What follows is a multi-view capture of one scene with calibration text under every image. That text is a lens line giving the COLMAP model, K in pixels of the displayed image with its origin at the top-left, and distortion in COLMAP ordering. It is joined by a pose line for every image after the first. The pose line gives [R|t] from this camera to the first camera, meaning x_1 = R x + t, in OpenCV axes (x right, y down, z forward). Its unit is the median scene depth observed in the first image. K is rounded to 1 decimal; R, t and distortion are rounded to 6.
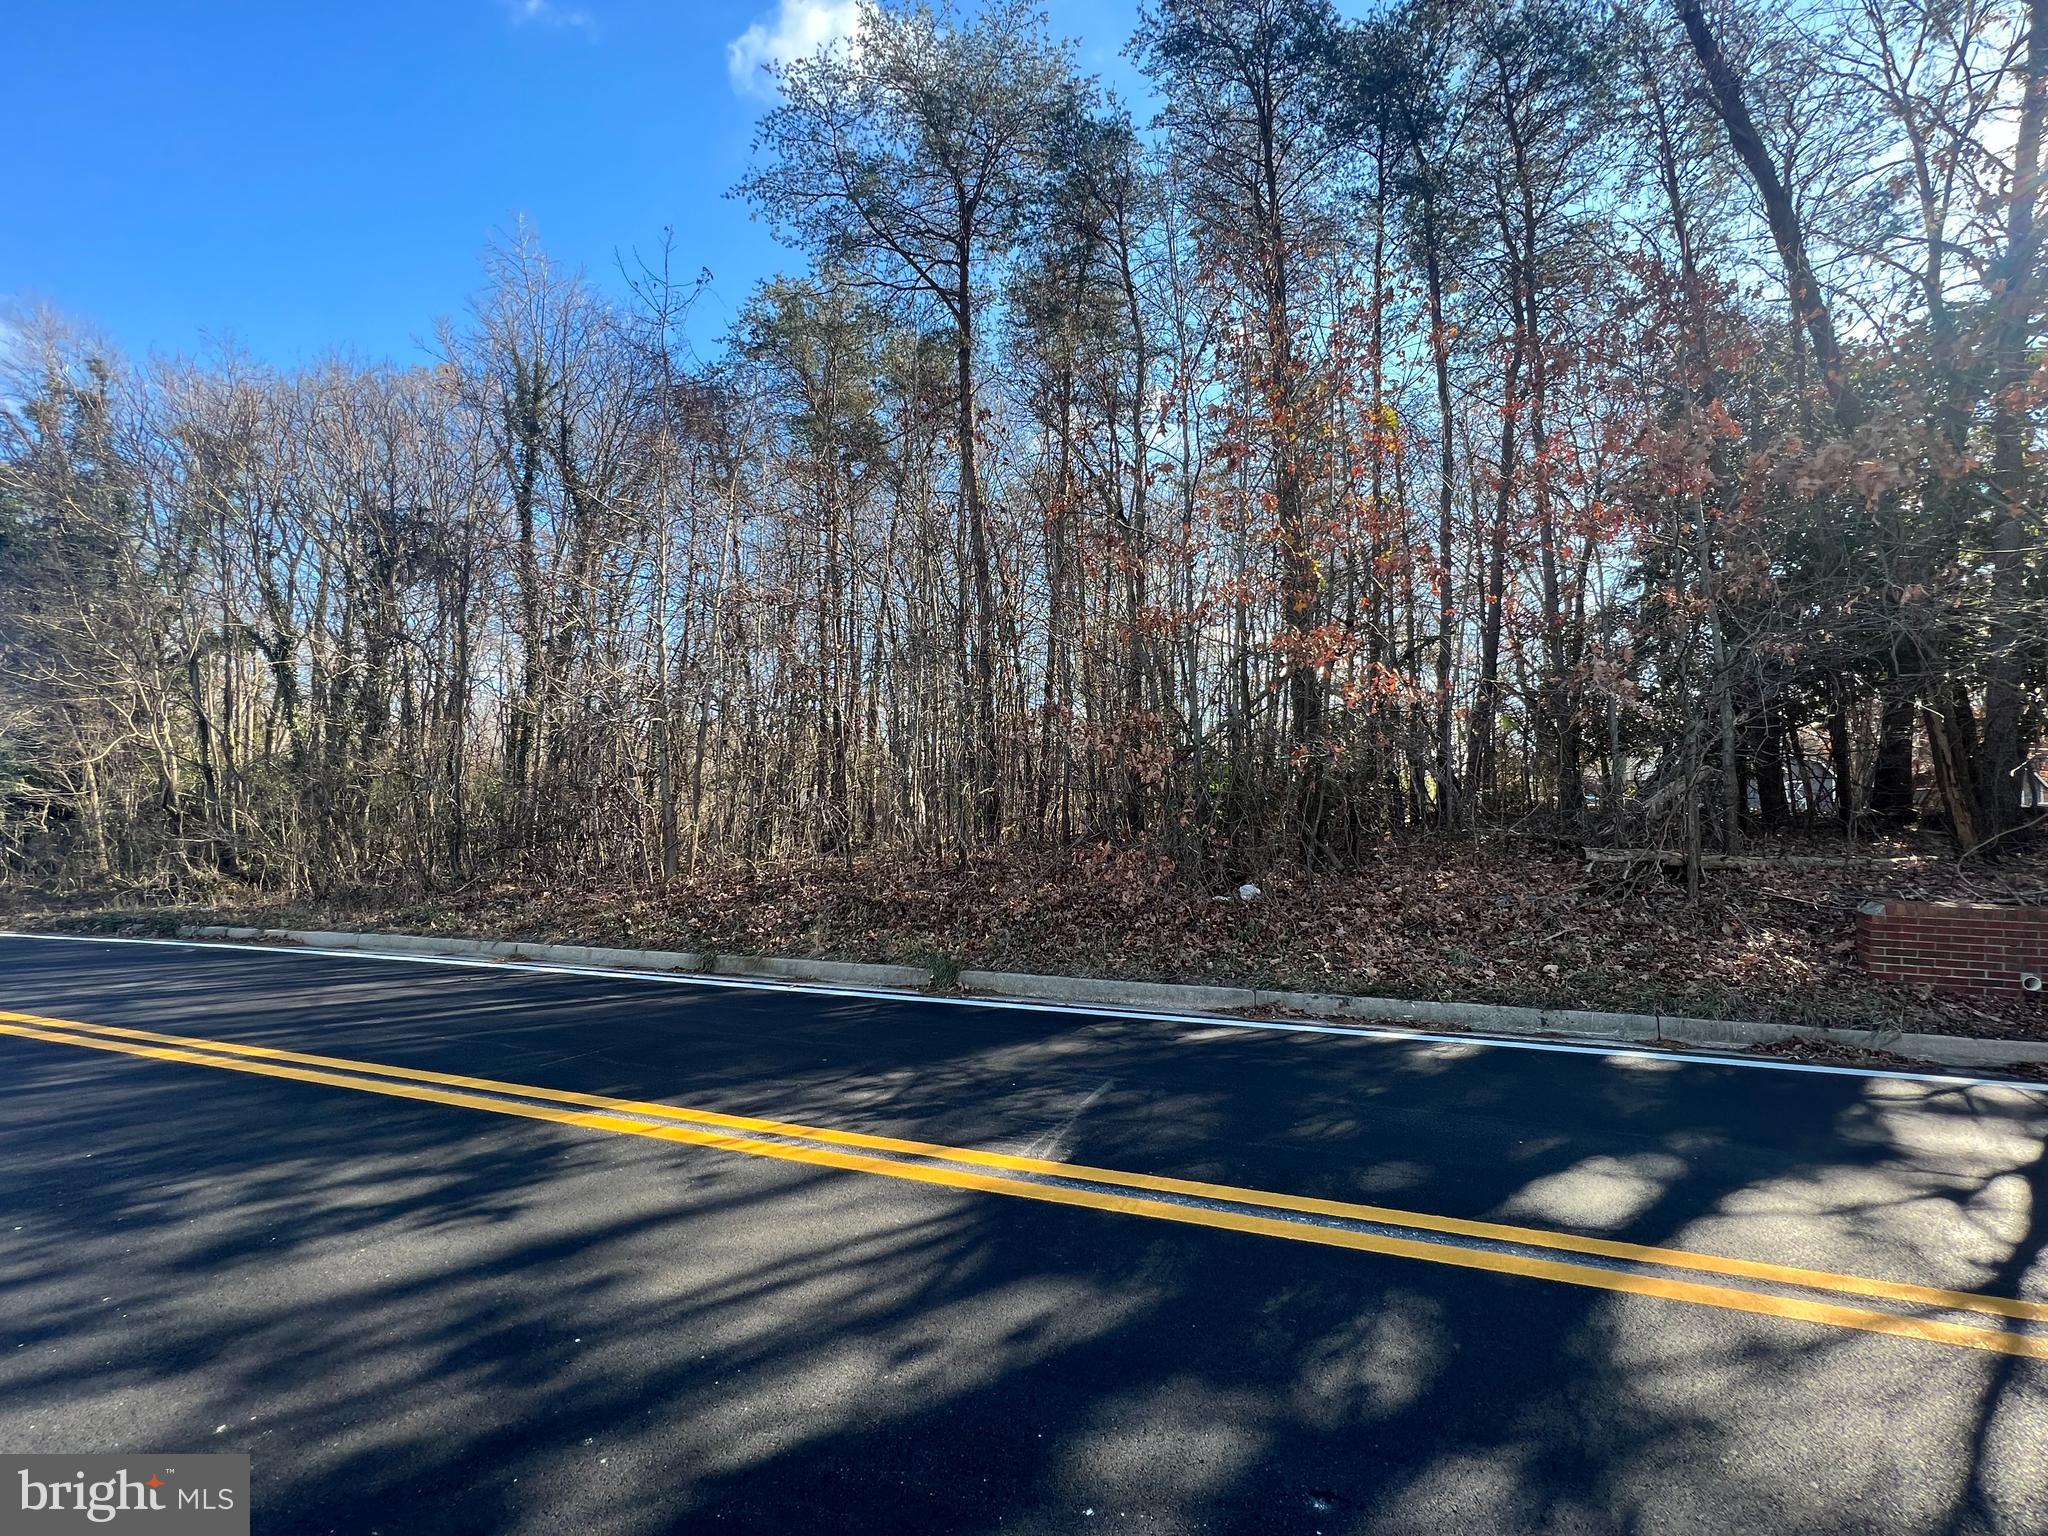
lens RADIAL K [[799.9, 0, 1024.0], [0, 799.9, 768.0], [0, 0, 1]] dist [-0.002979, 0.000522]
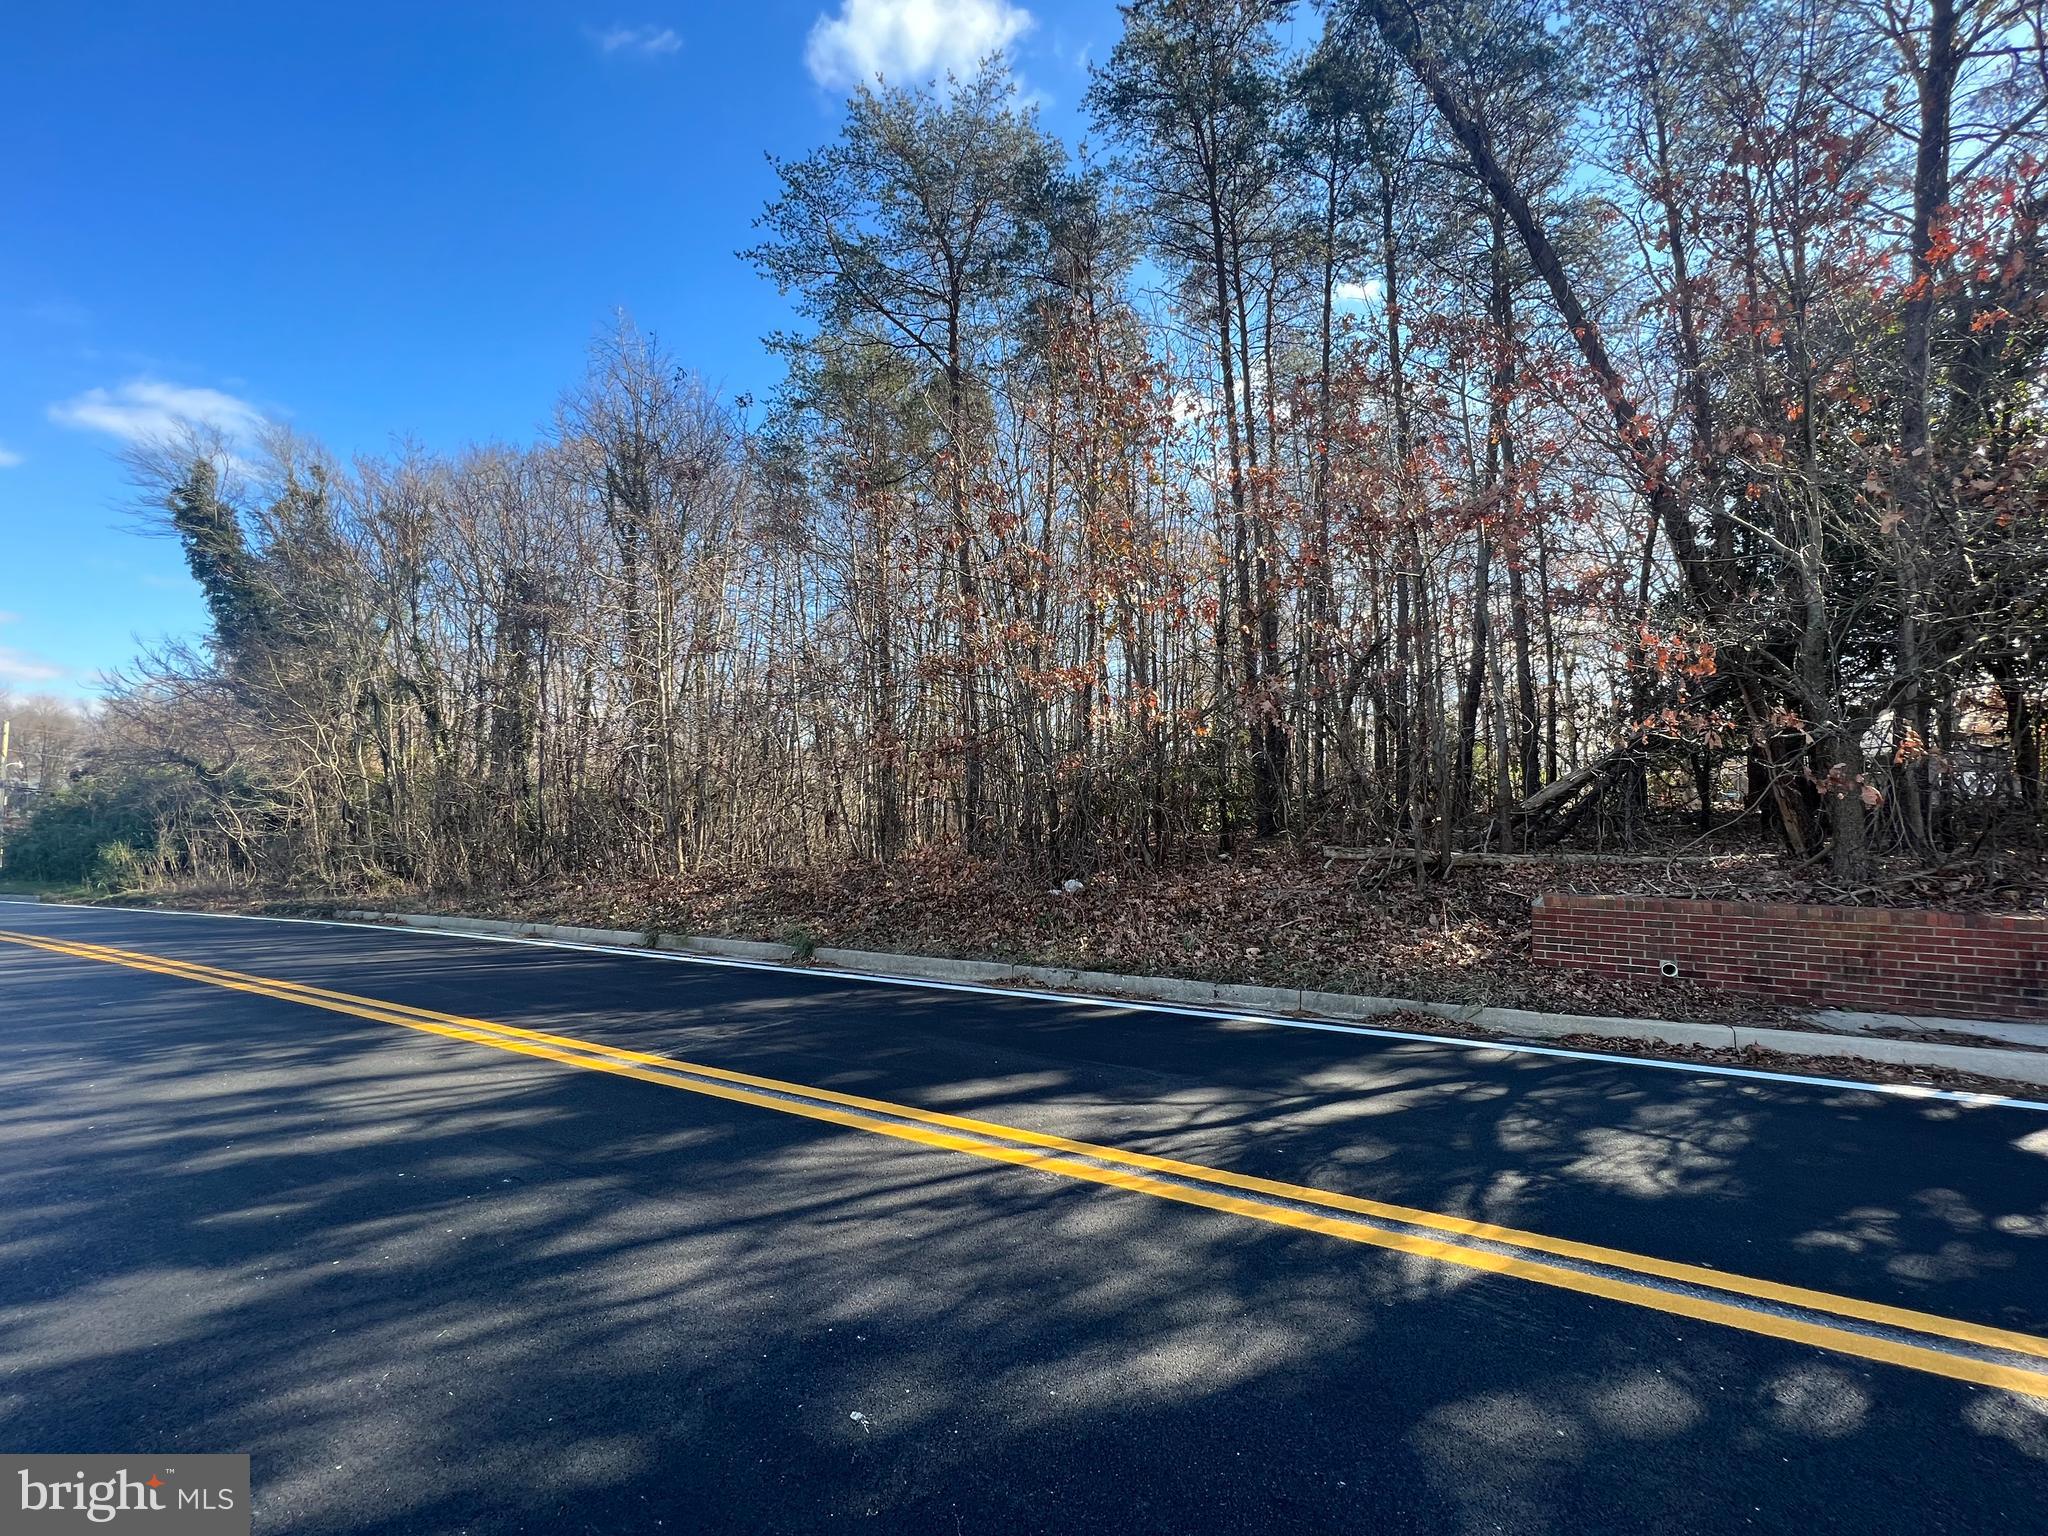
lens RADIAL K [[799.9, 0, 1024.0], [0, 799.9, 768.0], [0, 0, 1]] dist [-0.002979, 0.000522]
pose [[0.984860, -0.023527, -0.171750, 0.426104], [0.024060, 0.999710, 0.001026, -0.020788], [0.171676, -0.005143, 0.985140, -0.165838]]
